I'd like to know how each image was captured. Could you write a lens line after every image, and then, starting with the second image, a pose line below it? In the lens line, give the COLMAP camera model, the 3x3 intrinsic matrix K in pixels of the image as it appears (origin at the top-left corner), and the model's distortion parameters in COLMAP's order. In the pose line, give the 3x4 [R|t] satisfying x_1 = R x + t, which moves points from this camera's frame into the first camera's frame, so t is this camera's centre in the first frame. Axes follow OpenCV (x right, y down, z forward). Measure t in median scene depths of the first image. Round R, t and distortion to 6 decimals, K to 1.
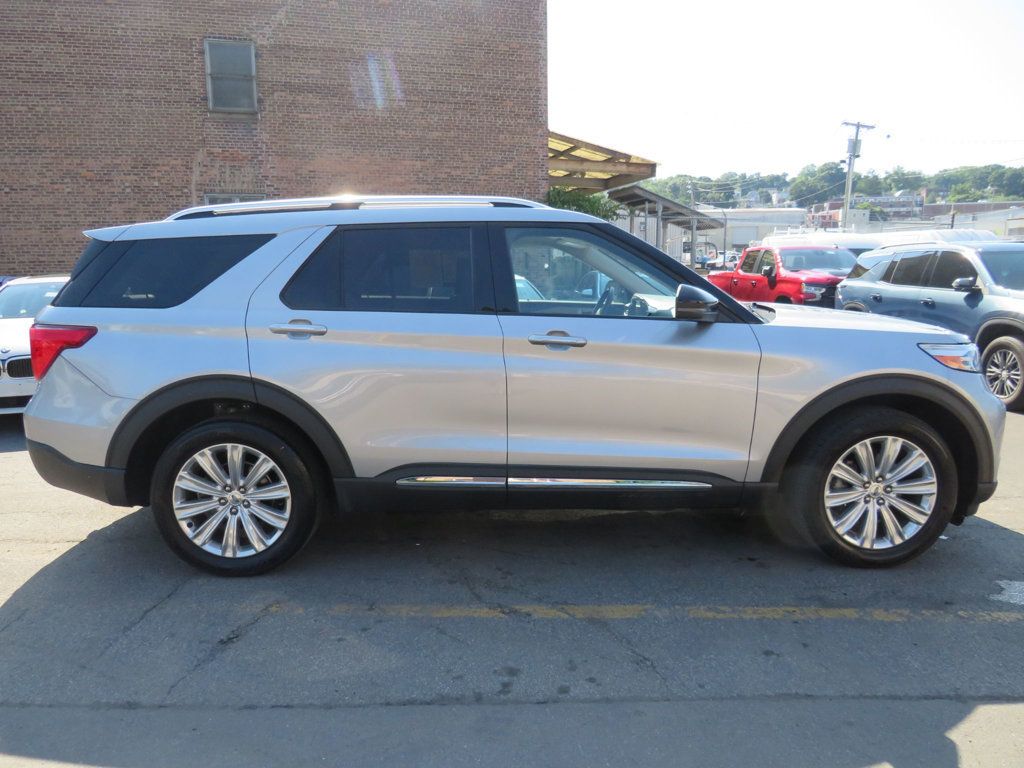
lens RADIAL K [[738.2, 0, 486.8], [0, 738.2, 390.6], [0, 0, 1]] dist [-0.029409, -0.002621]
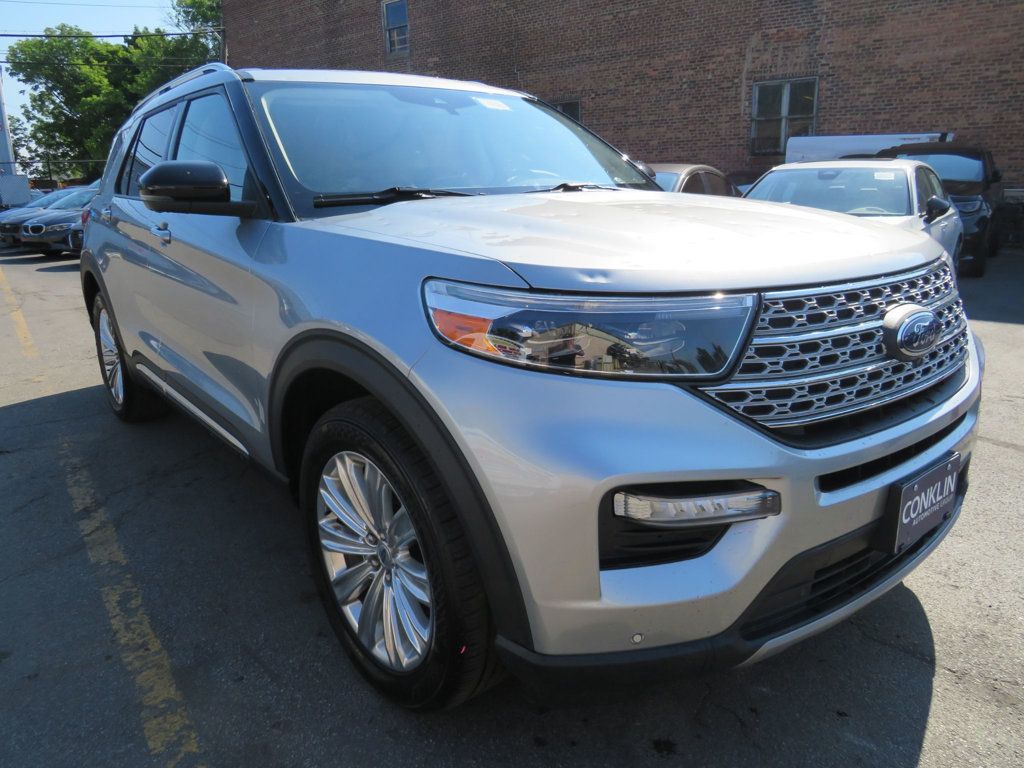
lens RADIAL K [[711.9, 0, 471.0], [0, 711.9, 381.2], [0, 0, 1]] dist [0.003694, 0.001009]
pose [[0.620156, 0.211224, -0.755507, 0.166635], [-0.112553, 0.977063, 0.180778, -0.016690], [0.776363, -0.027076, 0.629705, 0.127171]]
